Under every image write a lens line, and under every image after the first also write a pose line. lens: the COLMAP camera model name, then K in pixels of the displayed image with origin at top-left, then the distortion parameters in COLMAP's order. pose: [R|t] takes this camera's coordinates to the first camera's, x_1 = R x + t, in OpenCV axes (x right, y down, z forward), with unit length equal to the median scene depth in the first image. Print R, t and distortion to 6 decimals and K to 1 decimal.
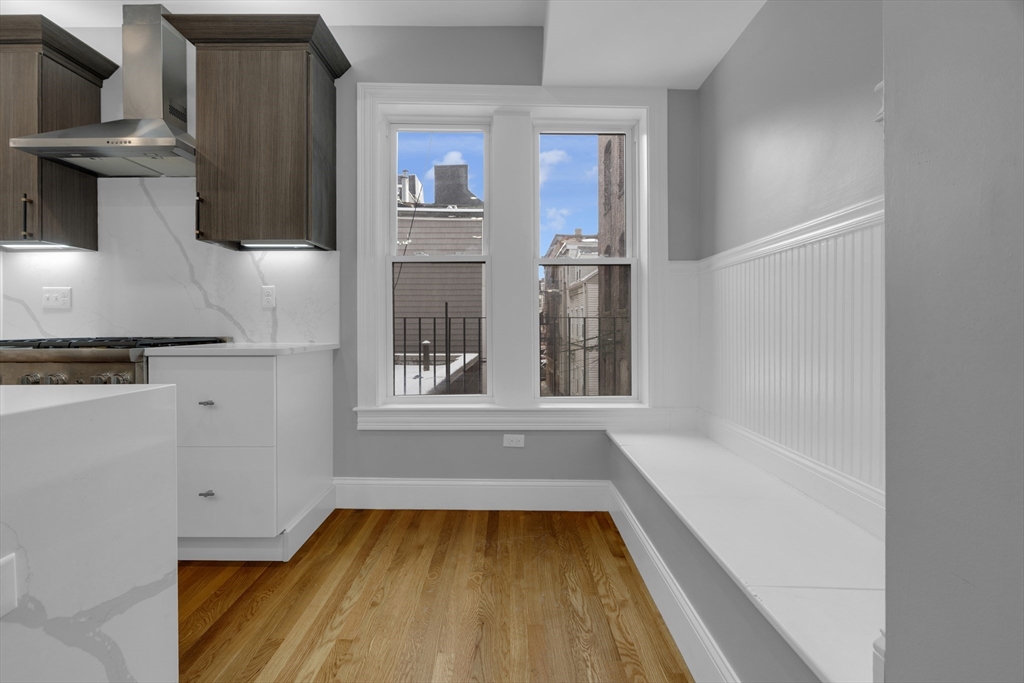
lens RADIAL K [[463.1, 0, 508.3], [0, 463.1, 327.9], [0, 0, 1]] dist [-0.009756, 0.004559]
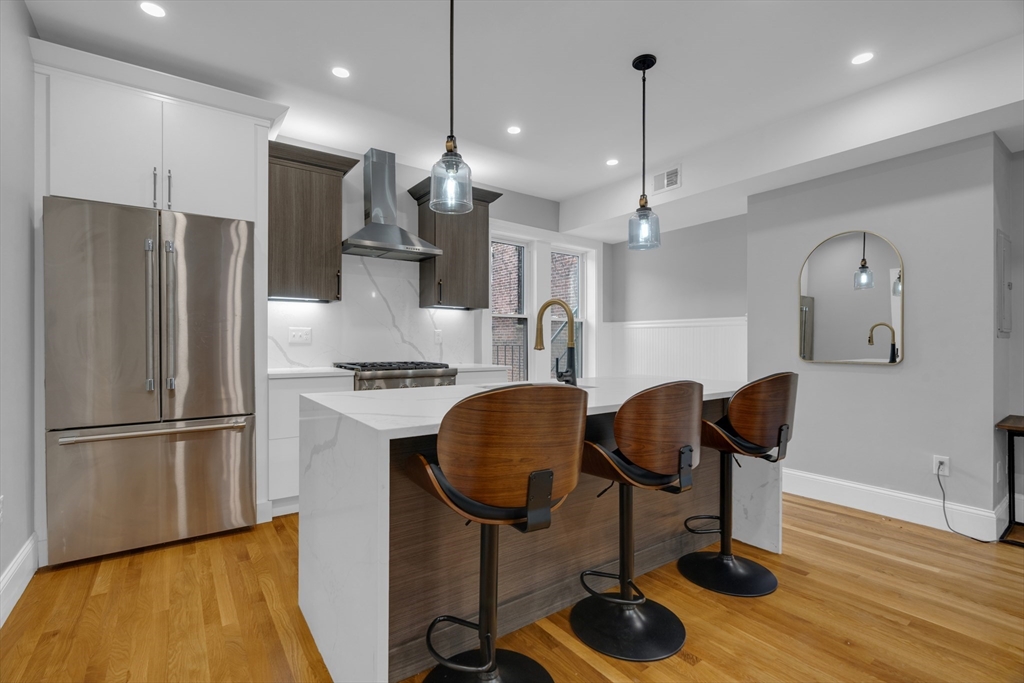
lens RADIAL K [[463.1, 0, 509.5], [0, 463.1, 344.1], [0, 0, 1]] dist [-0.009756, 0.004559]
pose [[0.806831, 0.001701, 0.590780, -1.294931], [-0.002802, 0.999996, 0.000948, -0.042153], [-0.590776, -0.002421, 0.806832, -0.493737]]
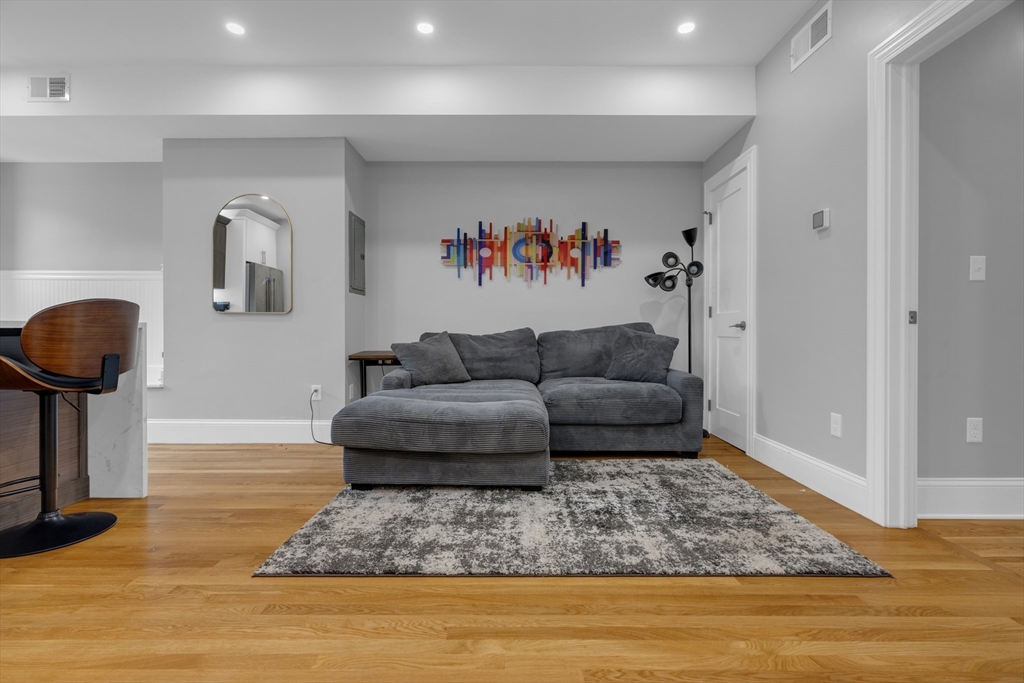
lens RADIAL K [[463.1, 0, 507.6], [0, 463.1, 333.3], [0, 0, 1]] dist [-0.009756, 0.004559]
pose [[-0.004049, -0.006589, 0.999970, -1.201117], [-0.003432, 0.999972, 0.006575, 0.057293], [-0.999986, -0.003405, -0.004072, -0.786491]]
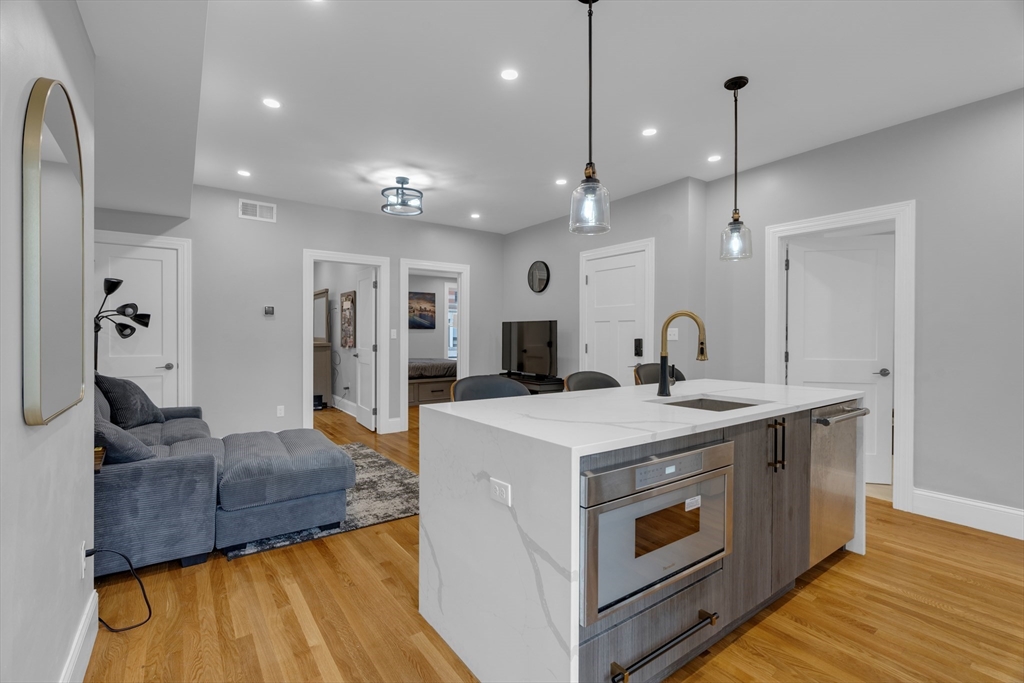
lens RADIAL K [[463.1, 0, 505.9], [0, 463.1, 338.1], [0, 0, 1]] dist [-0.009756, 0.004559]
pose [[-0.811764, 0.003368, -0.583976, 0.102383], [-0.001063, 0.999973, 0.007245, -0.079297], [0.583984, 0.006503, -0.811739, 0.695029]]
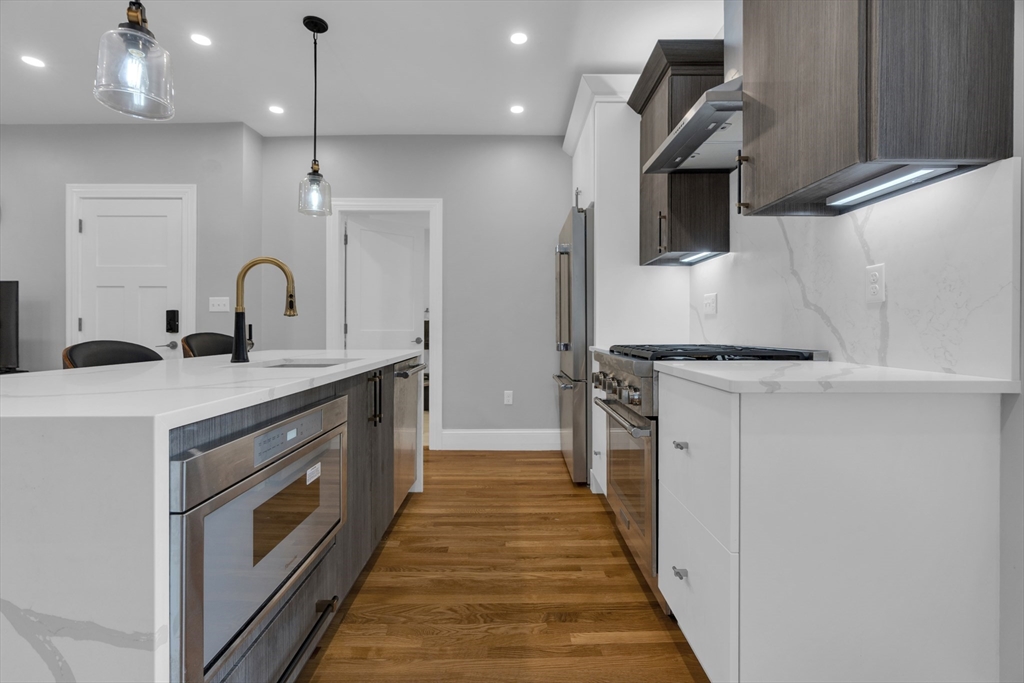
lens RADIAL K [[463.1, 0, 510.2], [0, 463.1, 329.2], [0, 0, 1]] dist [-0.009756, 0.004559]
pose [[0.006342, 0.003599, -0.999973, 0.041219], [-0.002726, 0.999990, 0.003582, -0.012892], [0.999976, 0.002703, 0.006352, 0.551292]]
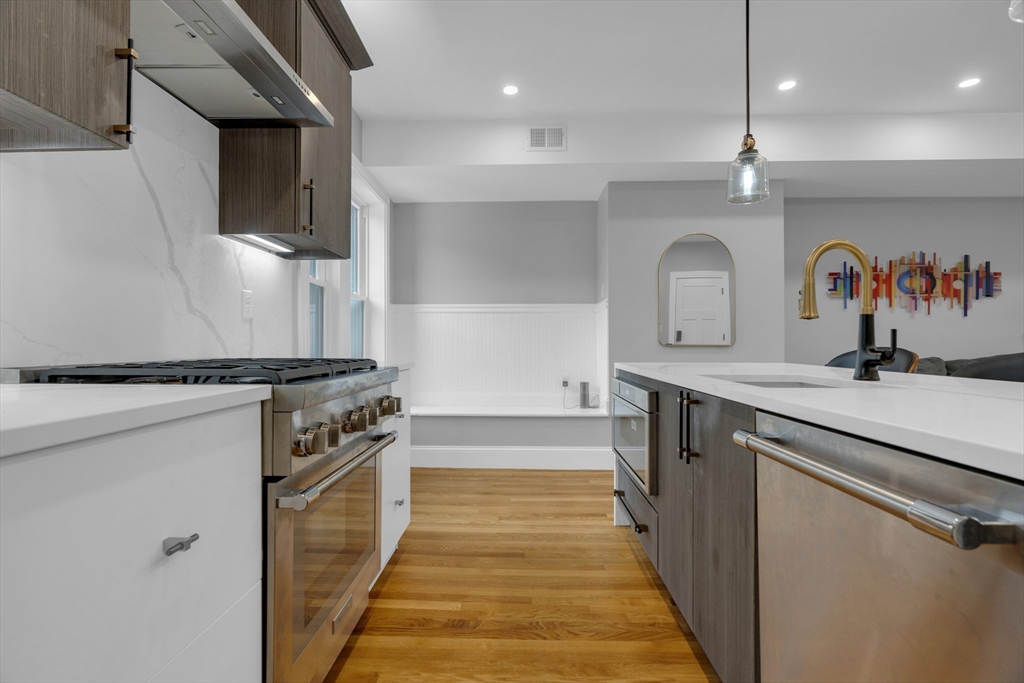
lens RADIAL K [[463.1, 0, 513.9], [0, 463.1, 339.3], [0, 0, 1]] dist [-0.009756, 0.004559]
pose [[0.015236, 0.007831, 0.999853, -1.281472], [0.001331, 0.999968, -0.007853, -0.002507], [-0.999883, 0.001450, 0.015225, 0.544360]]
